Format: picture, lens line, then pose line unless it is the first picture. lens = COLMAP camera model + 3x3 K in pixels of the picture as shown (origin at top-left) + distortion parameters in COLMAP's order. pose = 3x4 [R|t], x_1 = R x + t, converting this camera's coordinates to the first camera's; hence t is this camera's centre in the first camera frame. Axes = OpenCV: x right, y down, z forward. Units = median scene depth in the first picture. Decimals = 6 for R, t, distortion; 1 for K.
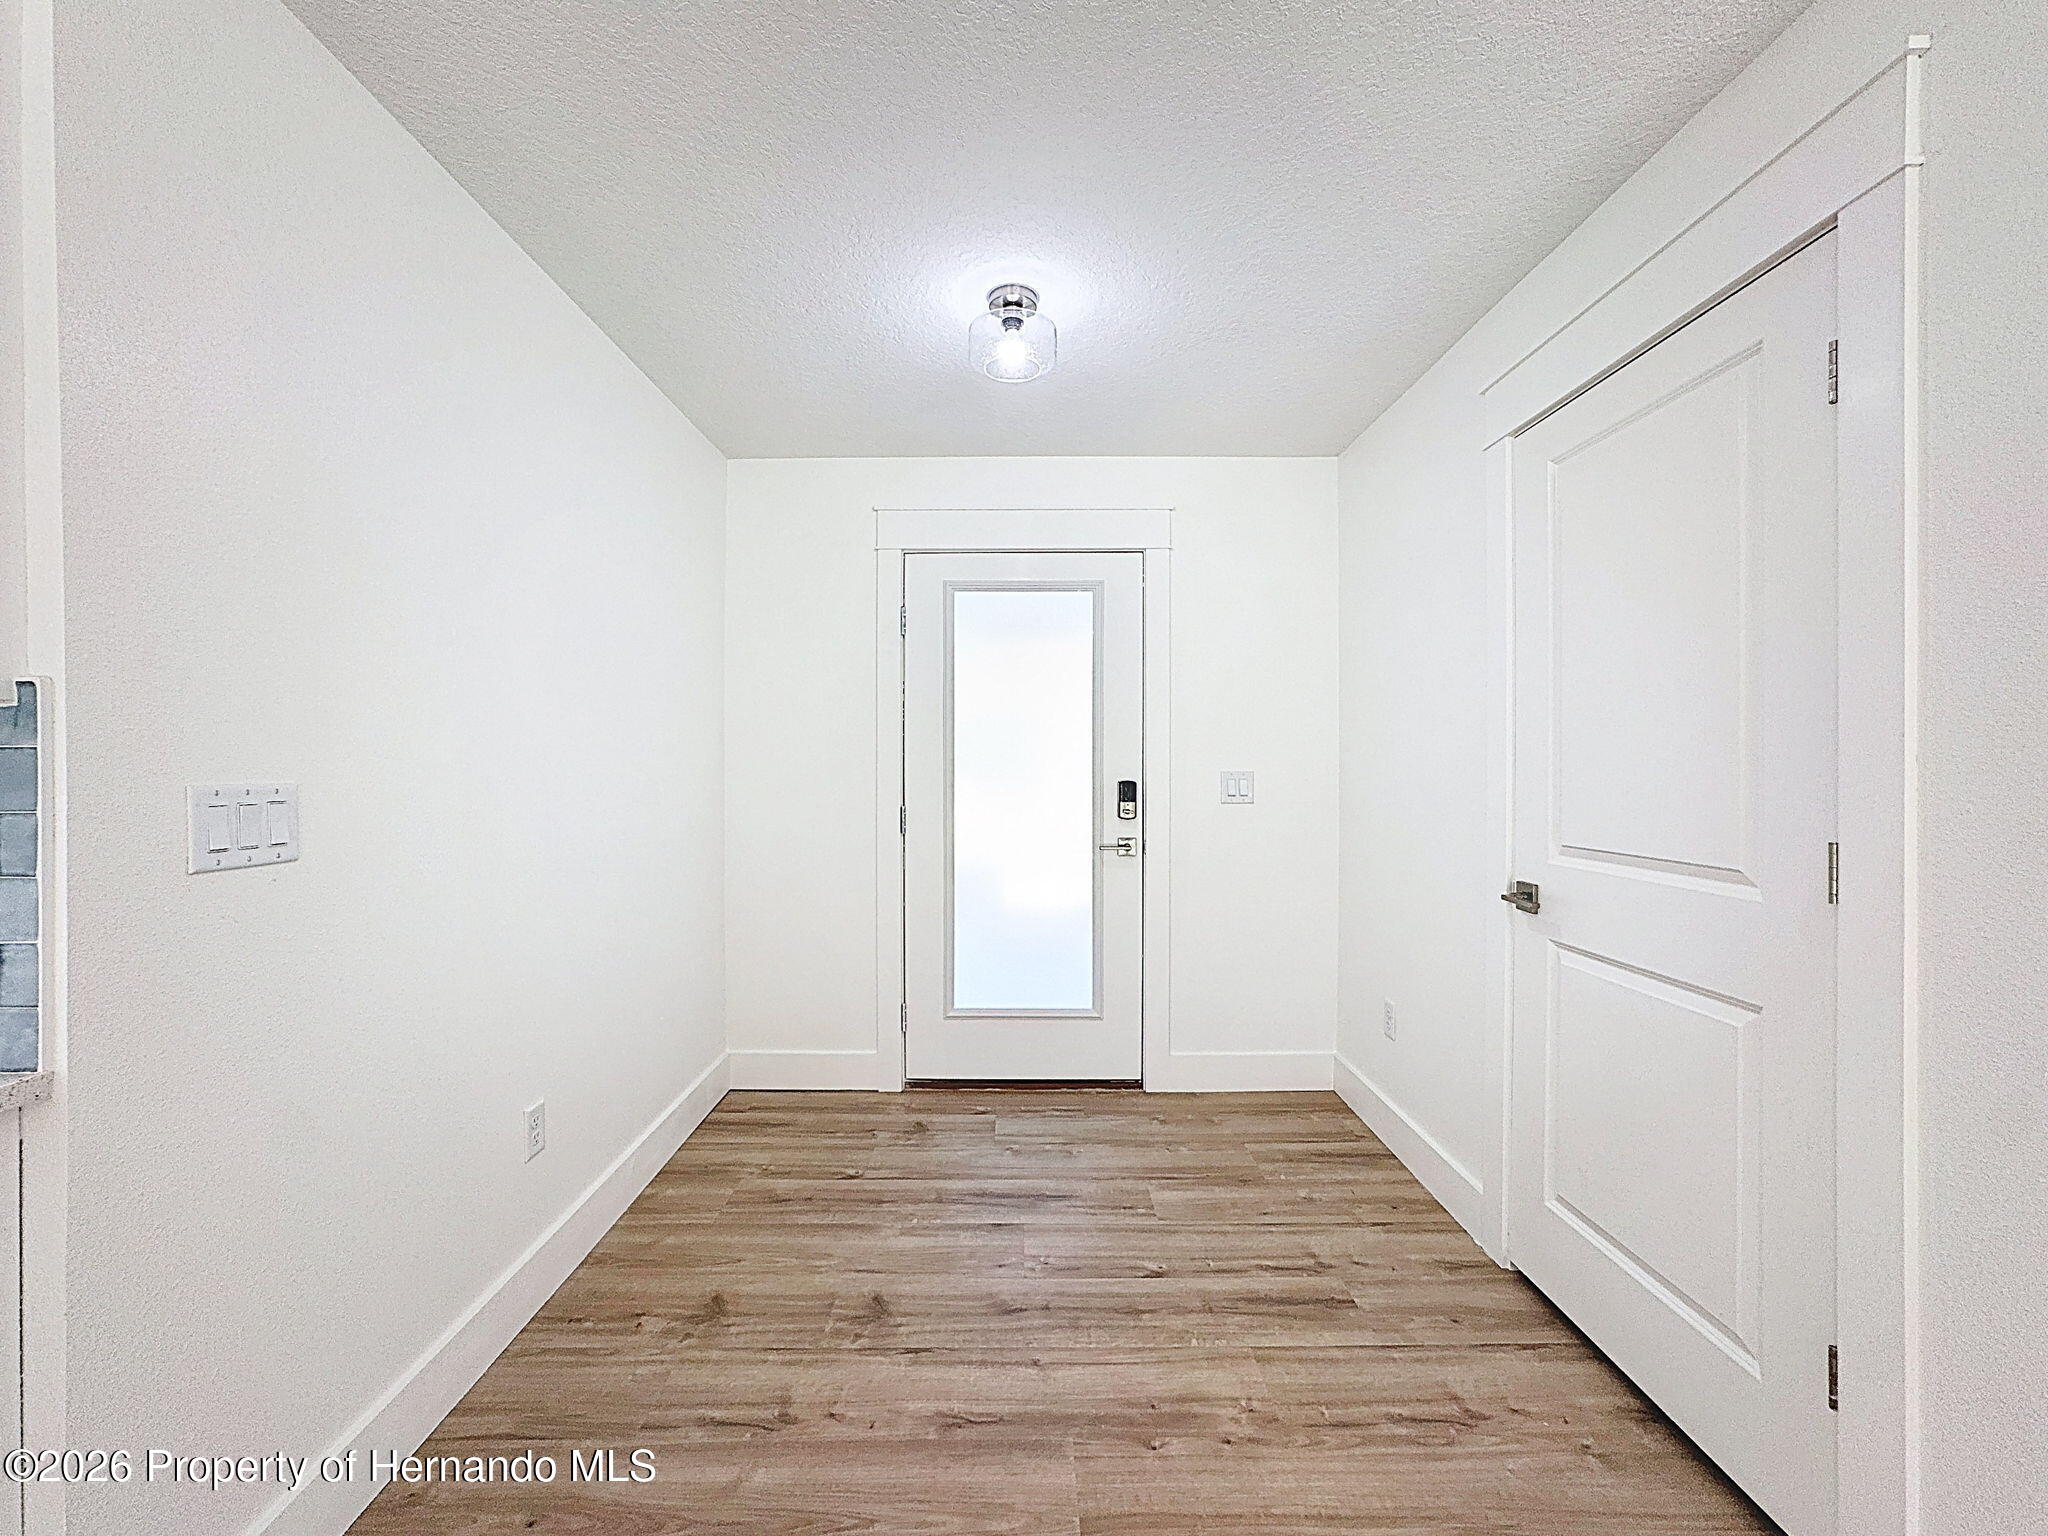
lens RADIAL K [[833.6, 0, 1016.4], [0, 833.6, 765.7], [0, 0, 1]] dist [-0.022268, 0.009835]
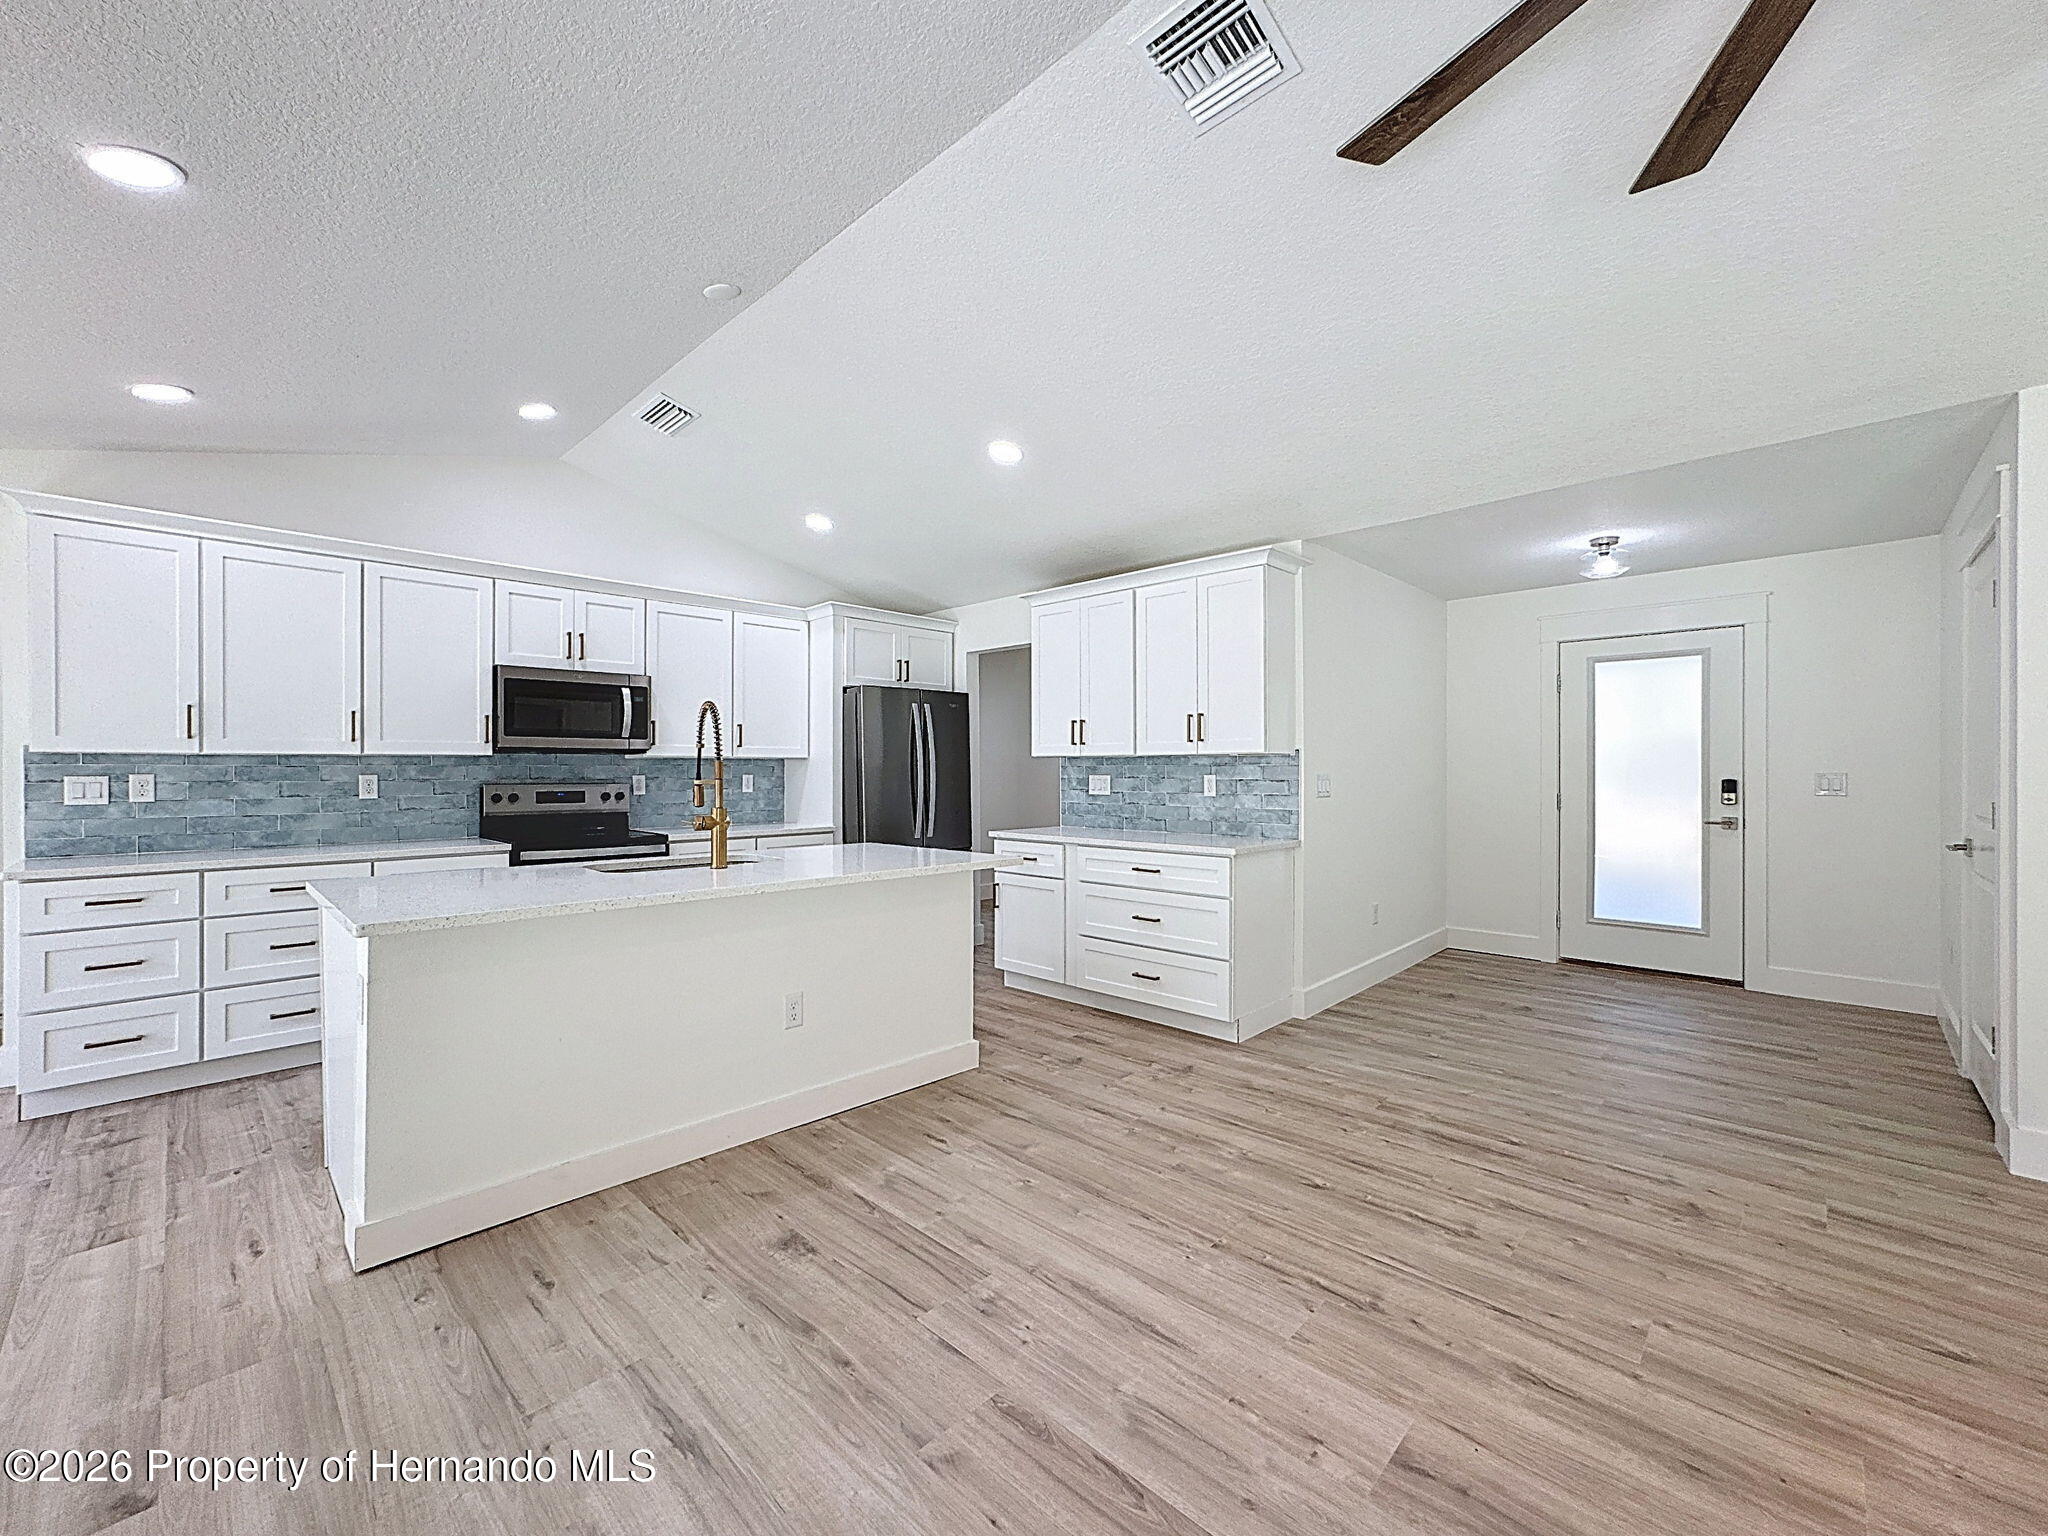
lens RADIAL K [[833.6, 0, 1023.3], [0, 833.6, 767.8], [0, 0, 1]] dist [-0.022268, 0.009835]
pose [[0.719377, 0.002959, -0.694614, 0.249053], [-0.001912, 0.999996, 0.002279, -0.003661], [0.694617, -0.000311, 0.719379, -0.959687]]
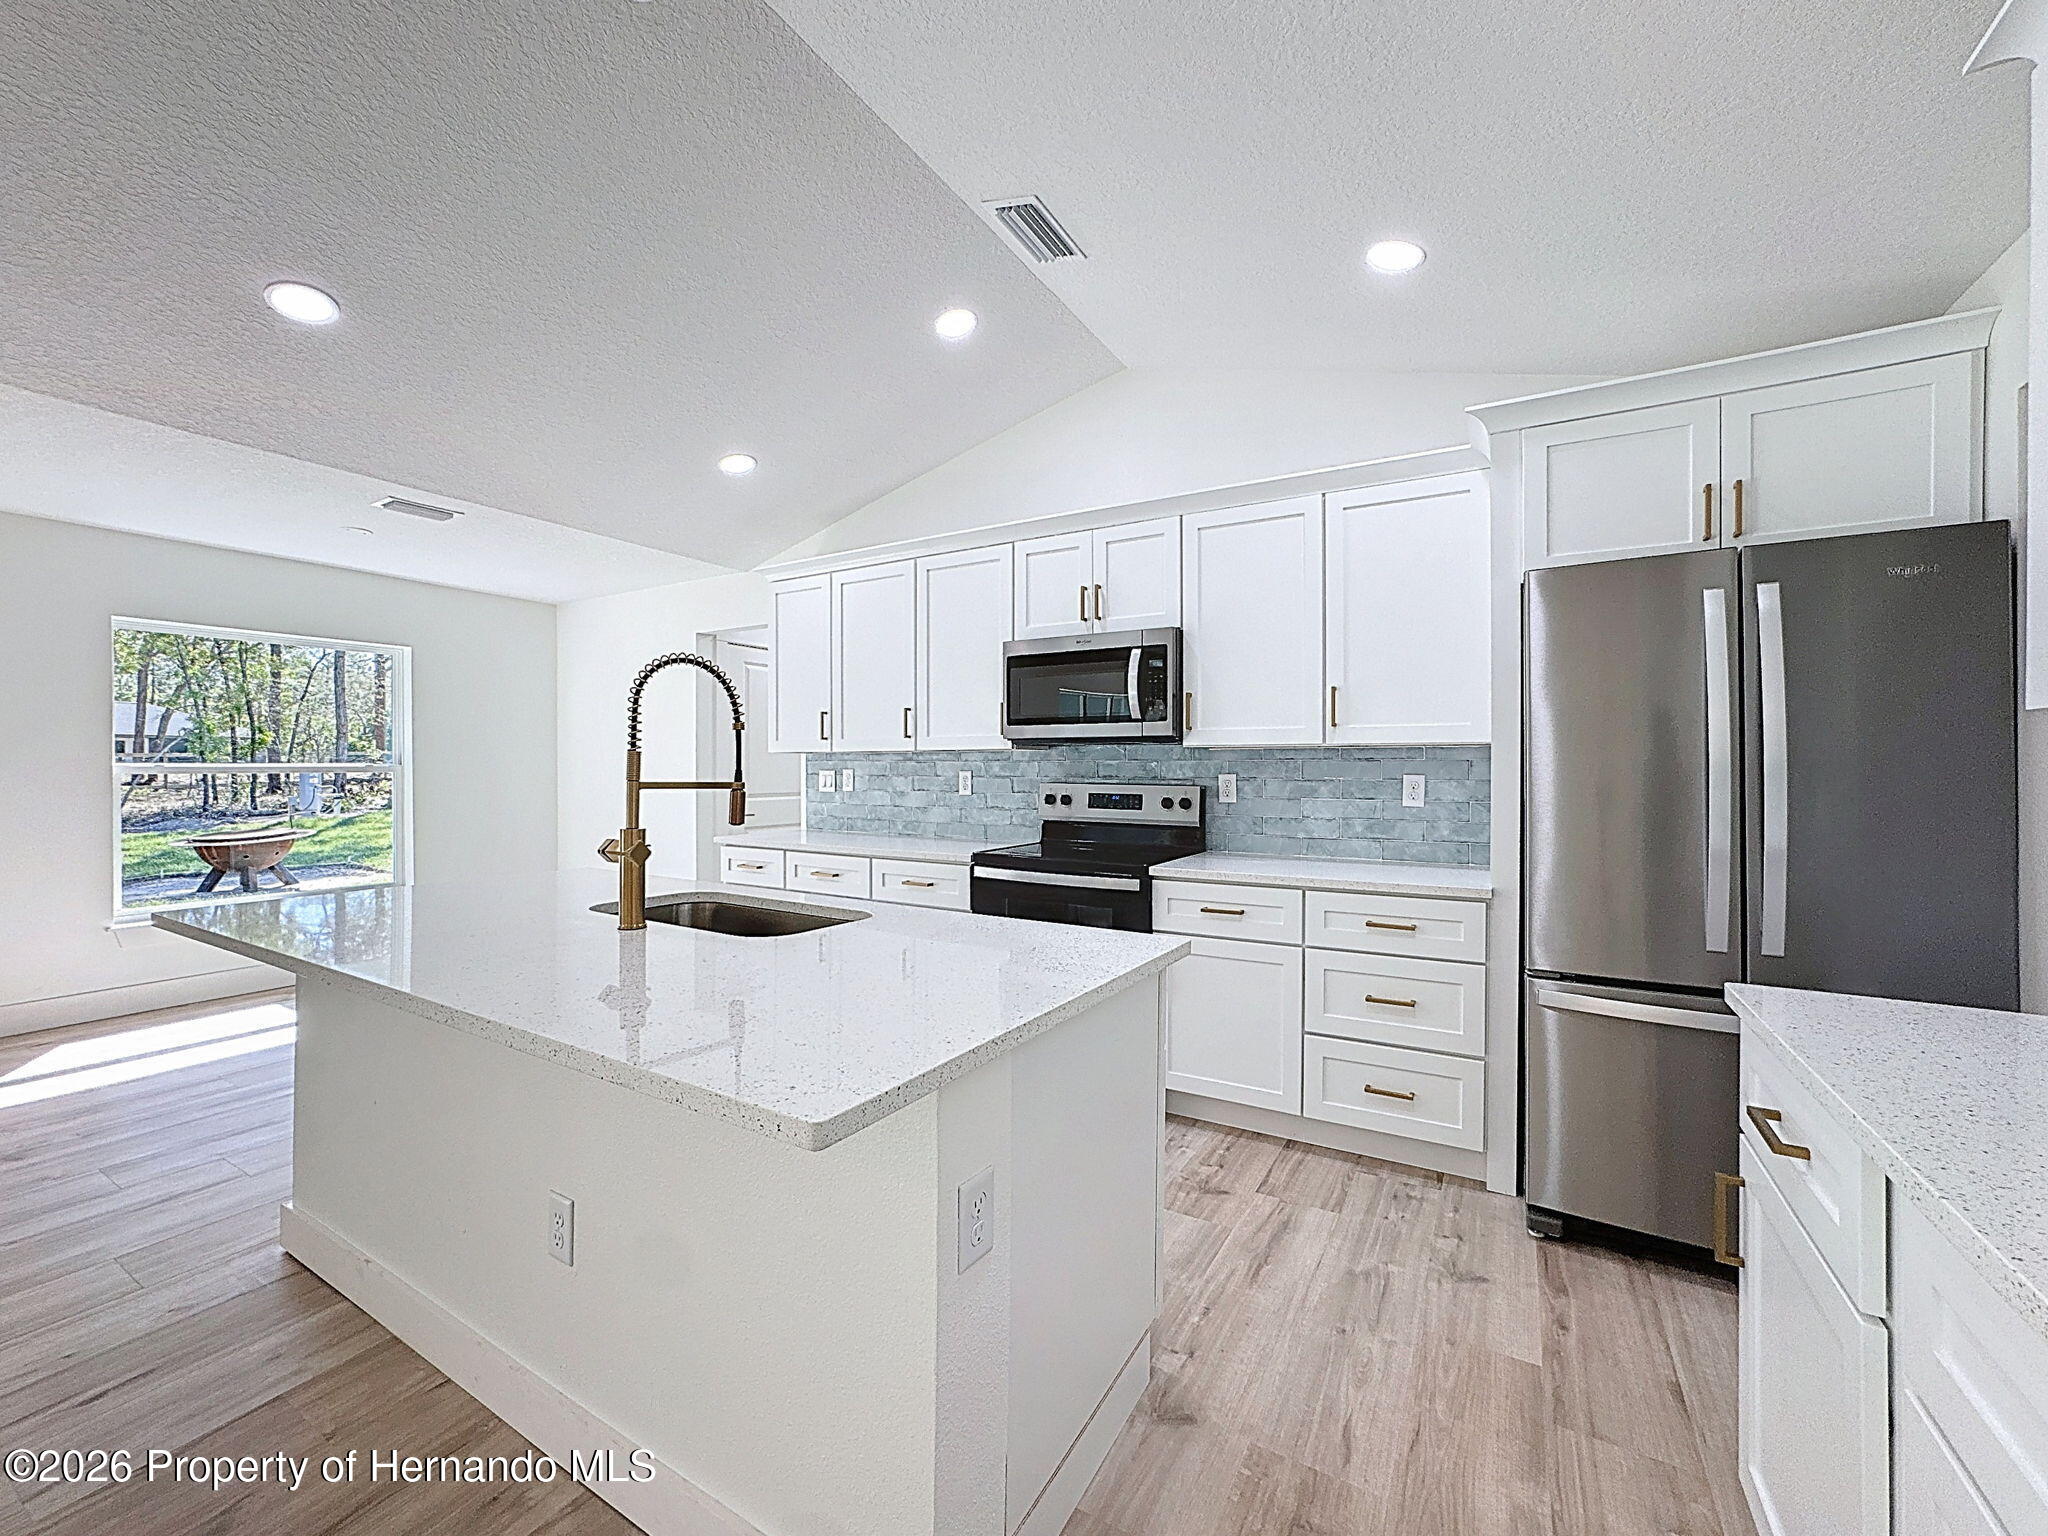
lens RADIAL K [[833.6, 0, 1023.6], [0, 833.6, 773.2], [0, 0, 1]] dist [-0.022268, 0.009835]
pose [[-0.508391, 0.012157, -0.861041, -0.304428], [0.003409, 0.999921, 0.012104, 0.000126], [0.861120, 0.003218, -0.508392, 0.002120]]
